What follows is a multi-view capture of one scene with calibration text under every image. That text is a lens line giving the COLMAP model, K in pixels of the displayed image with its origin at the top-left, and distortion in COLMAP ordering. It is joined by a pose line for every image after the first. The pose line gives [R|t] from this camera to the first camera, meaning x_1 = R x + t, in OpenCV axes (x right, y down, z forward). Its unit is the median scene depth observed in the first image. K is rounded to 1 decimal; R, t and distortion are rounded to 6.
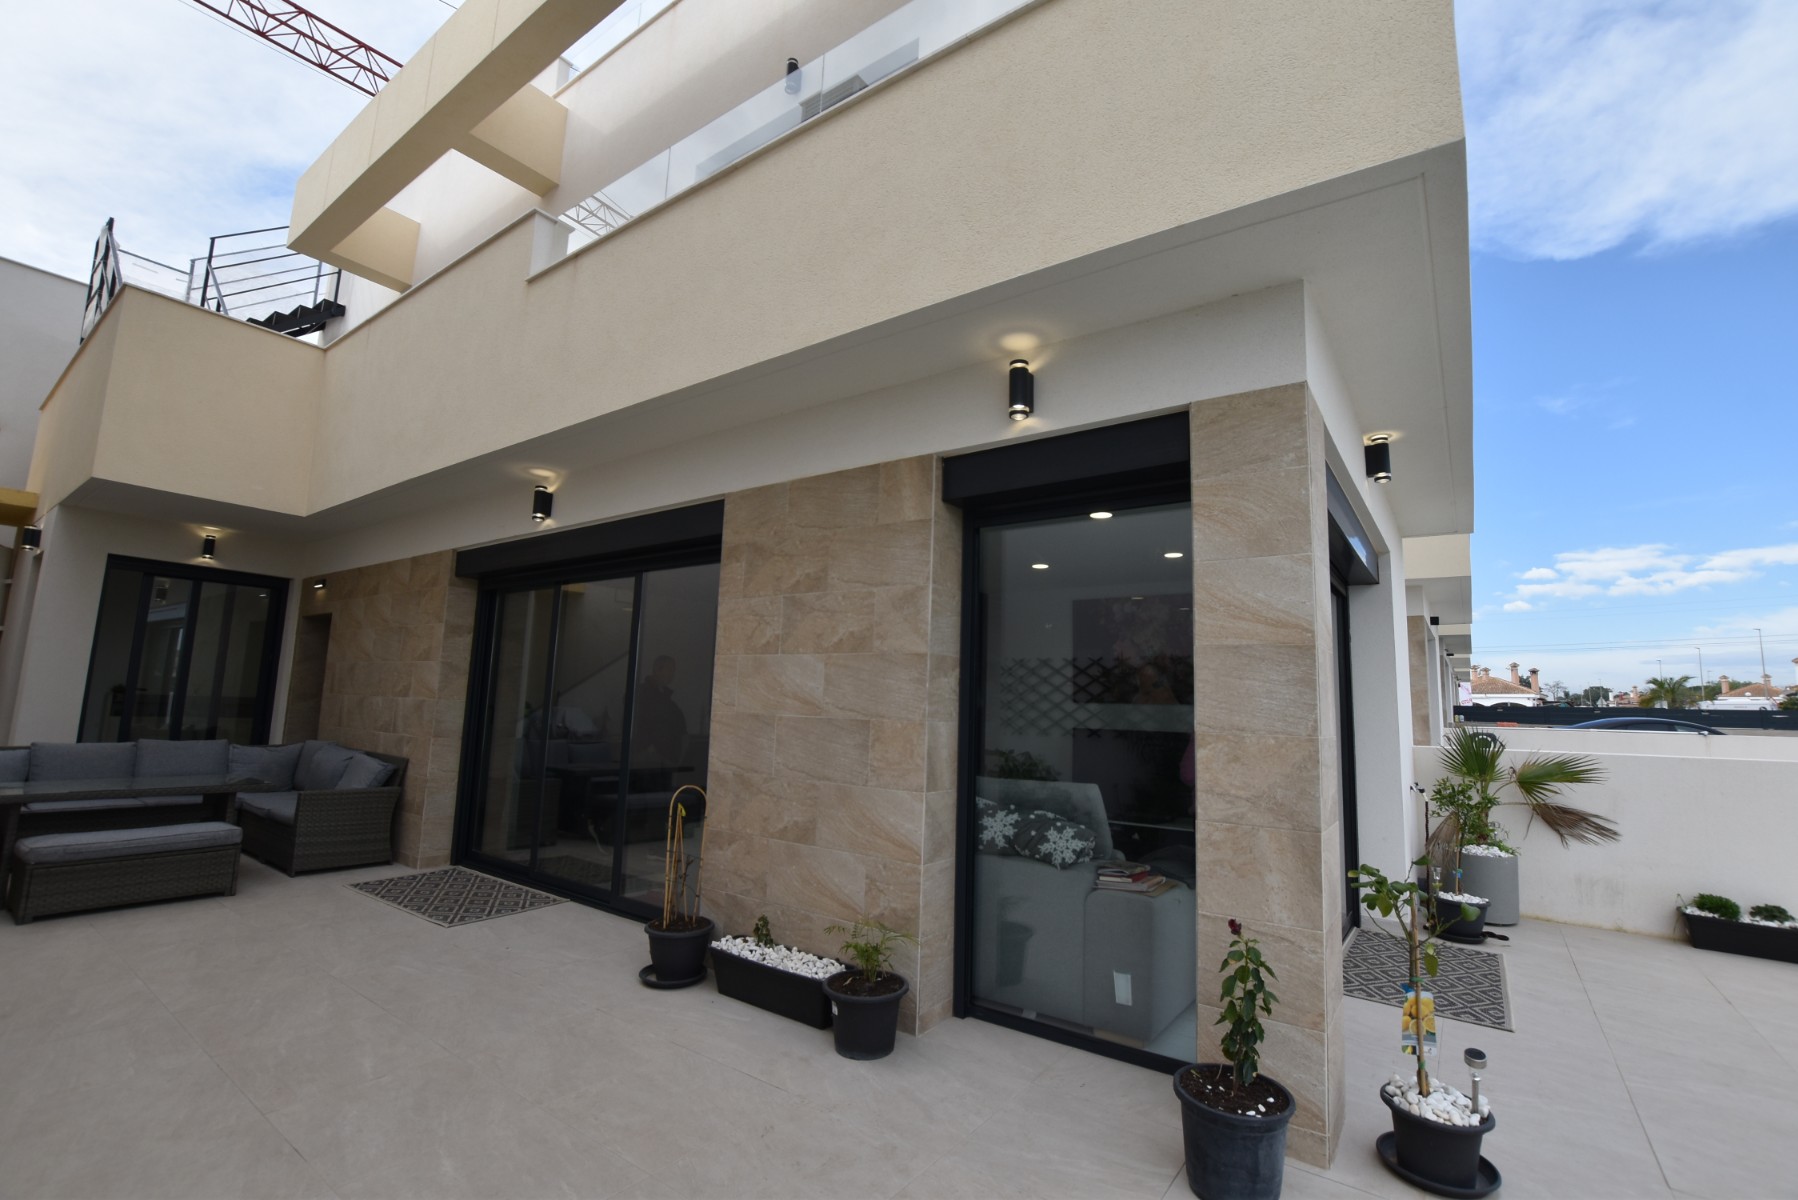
lens RADIAL K [[791.9, 0, 899.0], [0, 791.9, 600.0], [0, 0, 1]] dist [-0.035555, 0.006246]
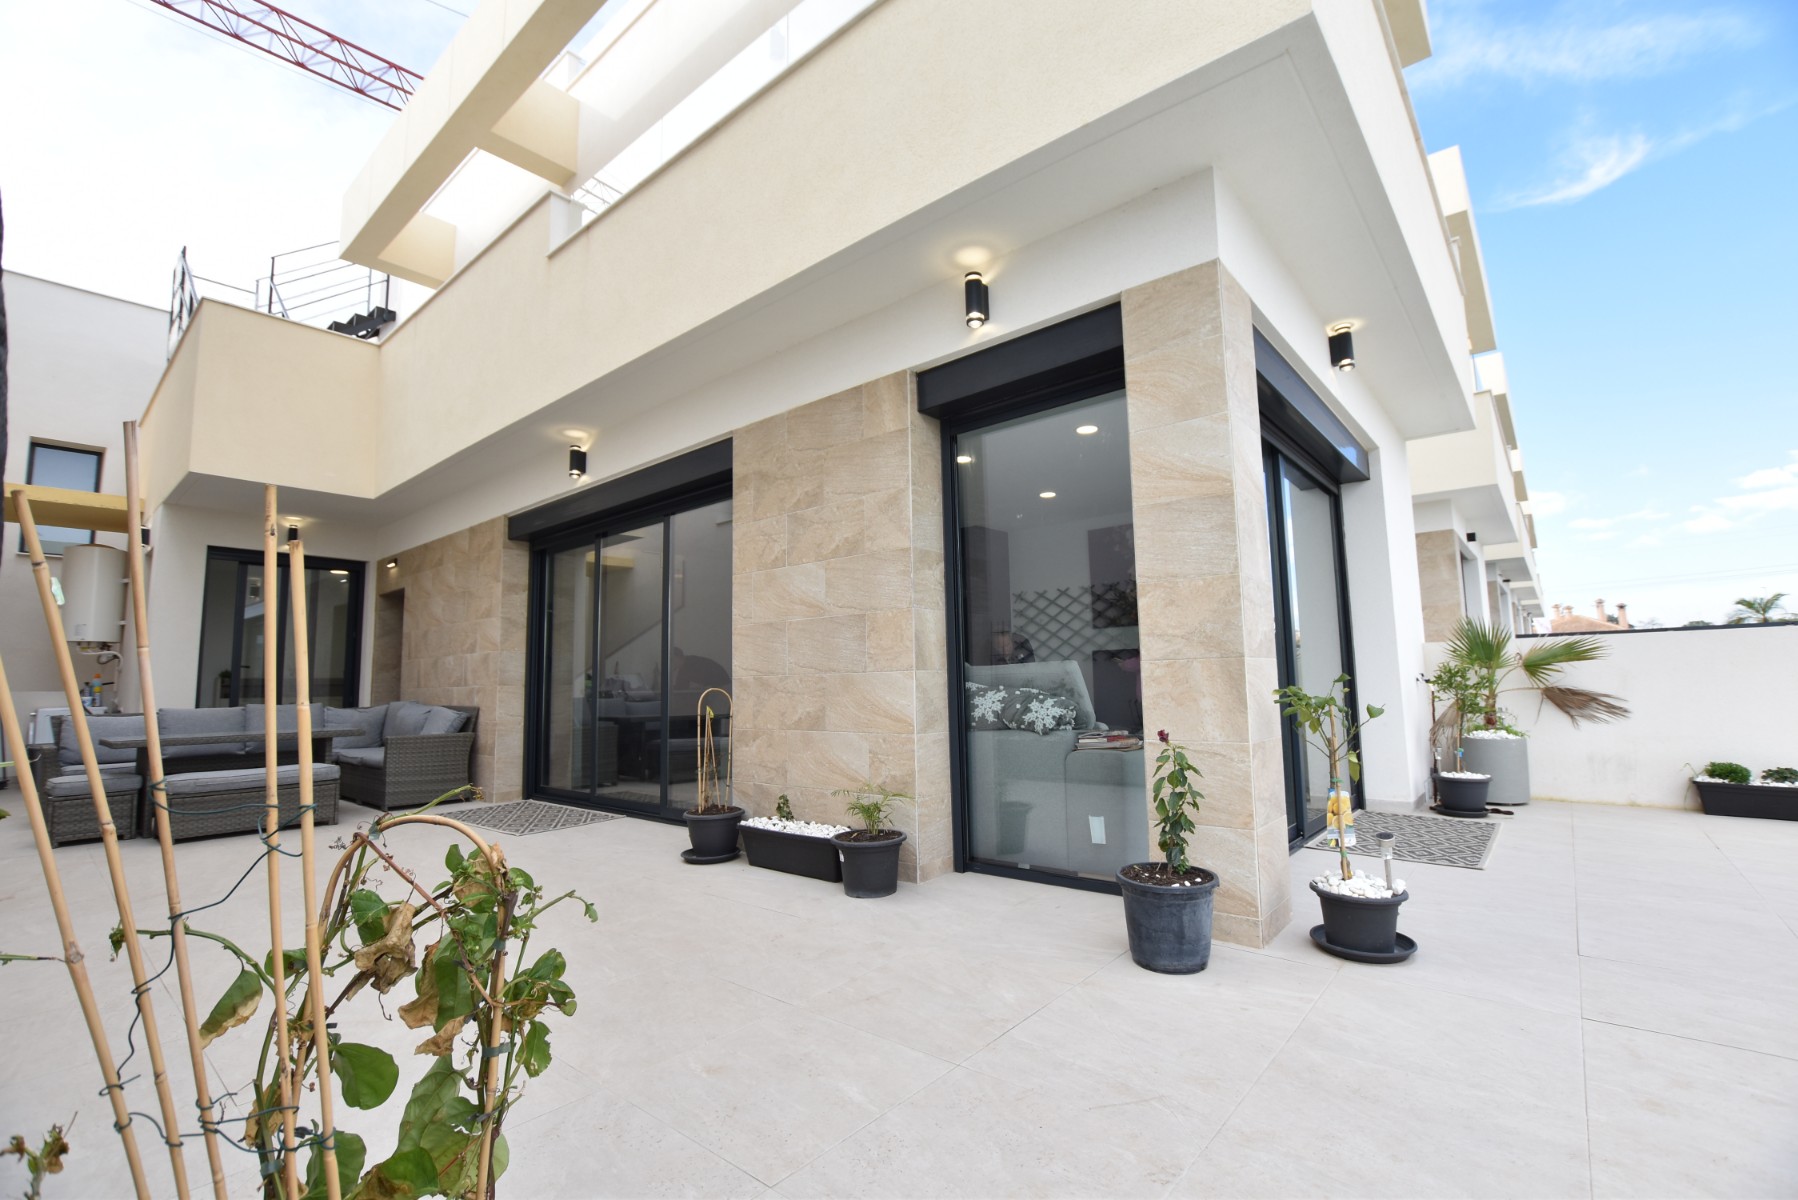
lens RADIAL K [[792.0, 0, 900.0], [0, 792.0, 600.7], [0, 0, 1]] dist [-0.035139, 0.007392]
pose [[0.995638, -0.061281, -0.070349, 0.067759], [0.063162, 0.997694, 0.024843, 0.081091], [0.068664, -0.029178, 0.997213, -0.080184]]
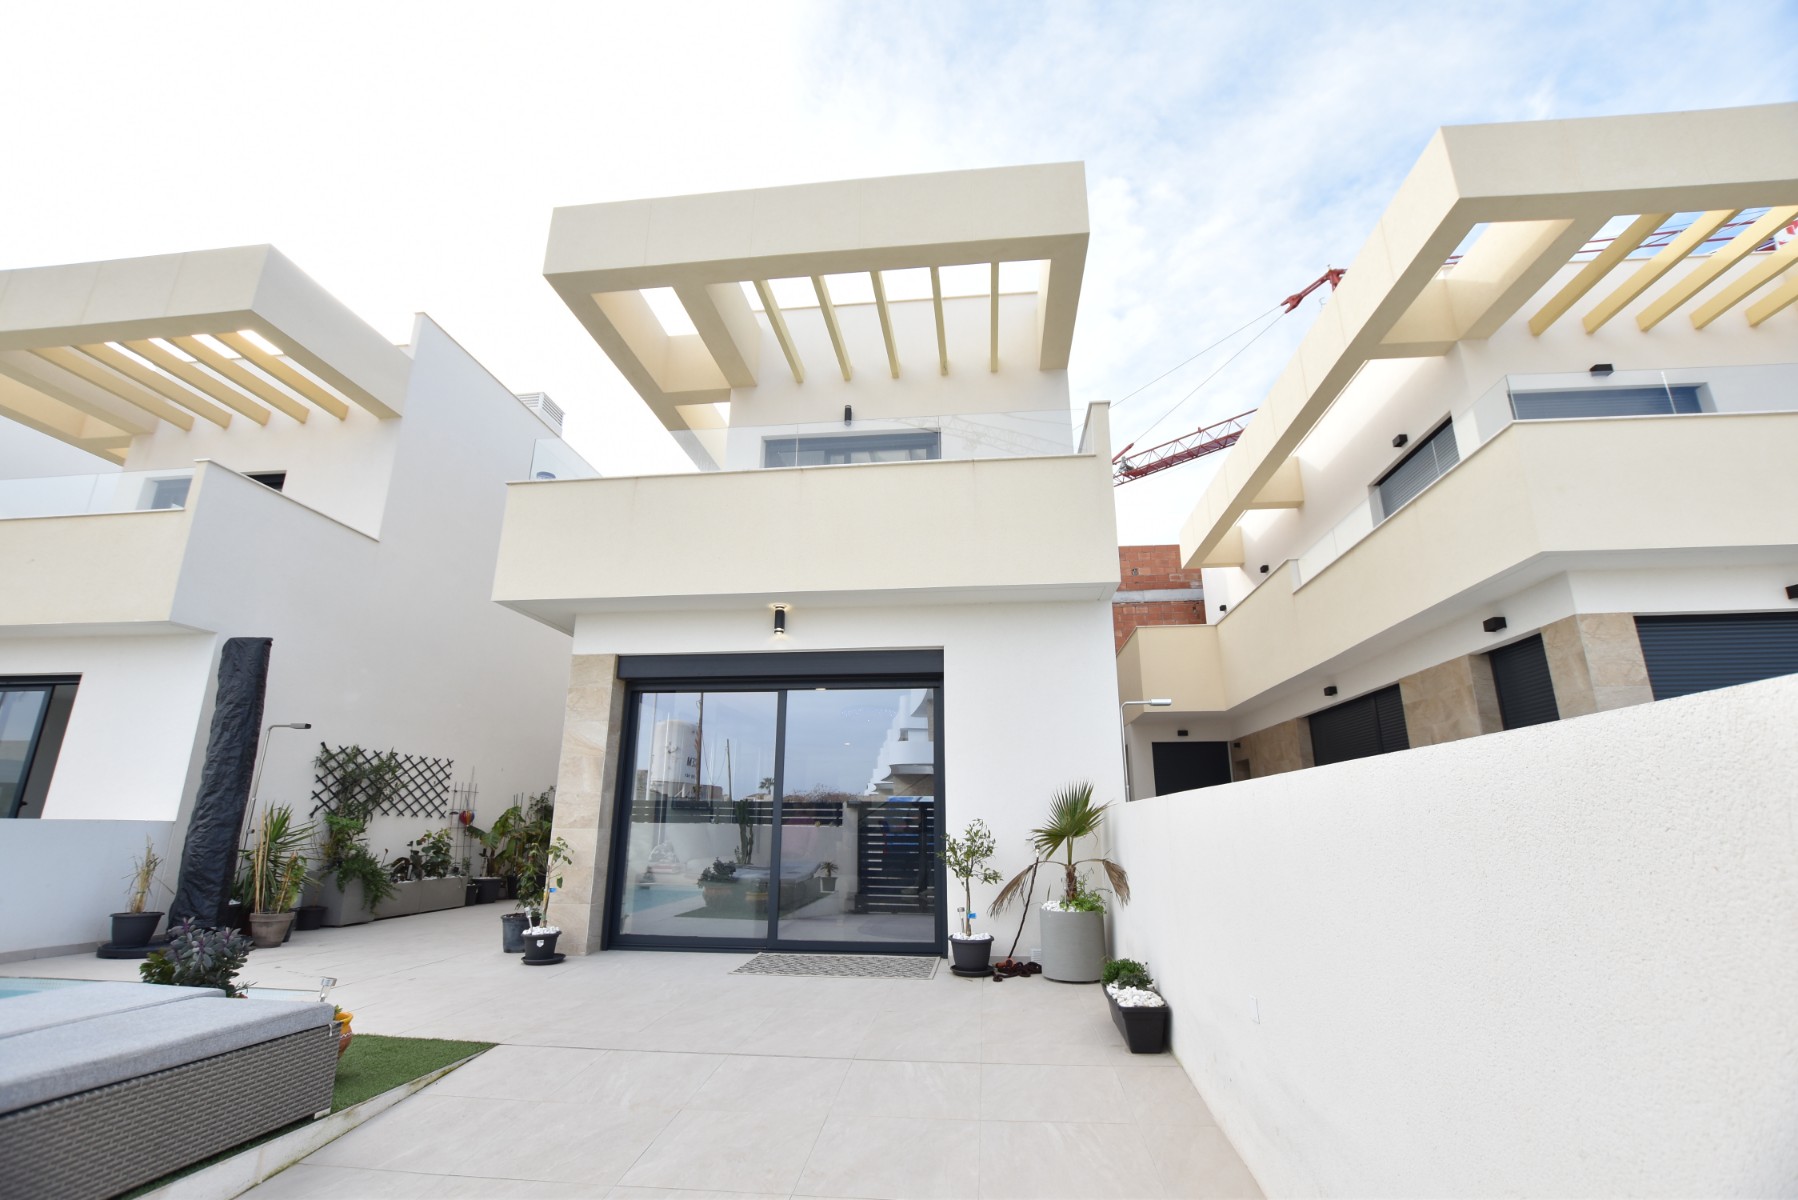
lens RADIAL K [[792.0, 0, 900.0], [0, 792.0, 600.7], [0, 0, 1]] dist [-0.035139, 0.007392]
pose [[0.497845, -0.270639, -0.823957, 1.815377], [0.131632, 0.962635, -0.236657, 0.174442], [0.857218, 0.009359, 0.514868, 0.324057]]
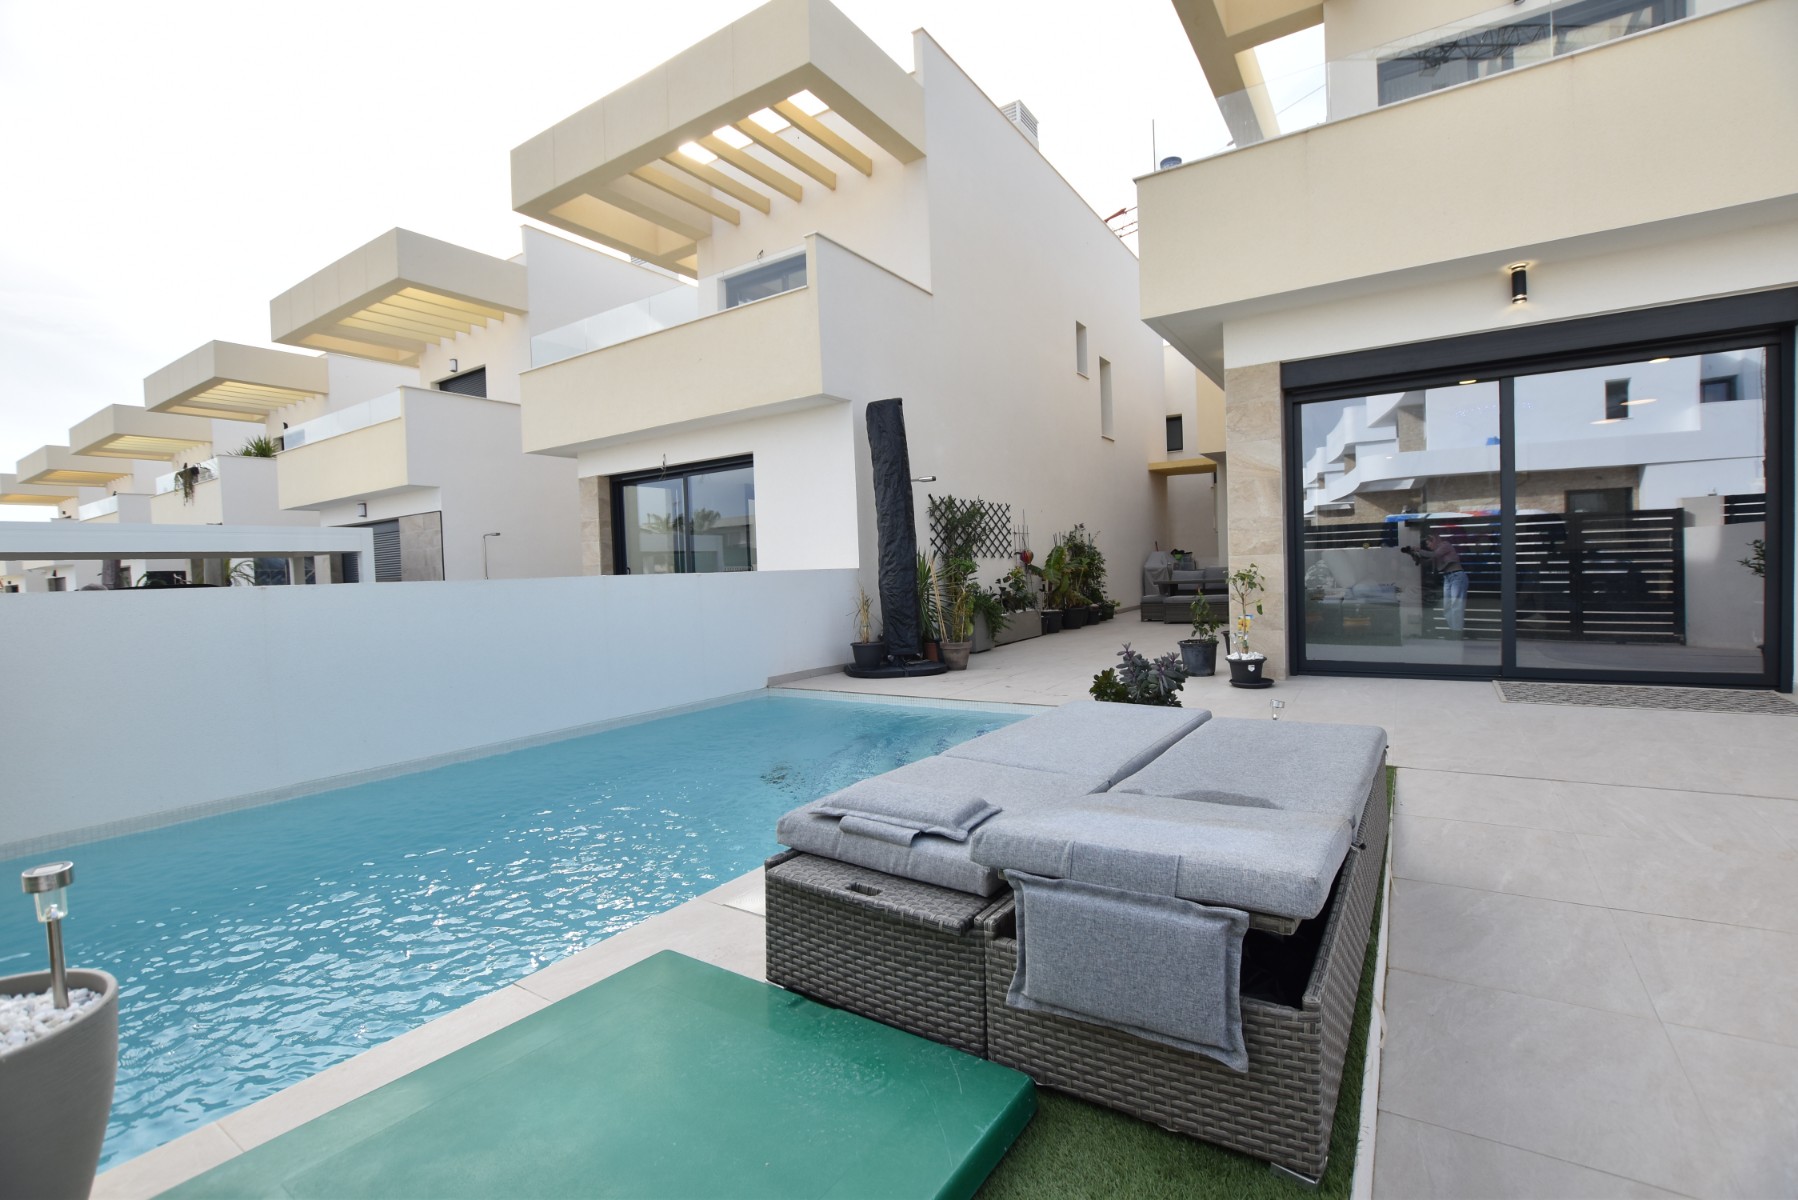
lens RADIAL K [[792.0, 0, 900.0], [0, 792.0, 600.7], [0, 0, 1]] dist [-0.035139, 0.007392]
pose [[0.051589, 0.001860, -0.998667, 1.562119], [0.171934, 0.985050, 0.010716, 0.117590], [0.983757, -0.172258, 0.050498, -0.107571]]
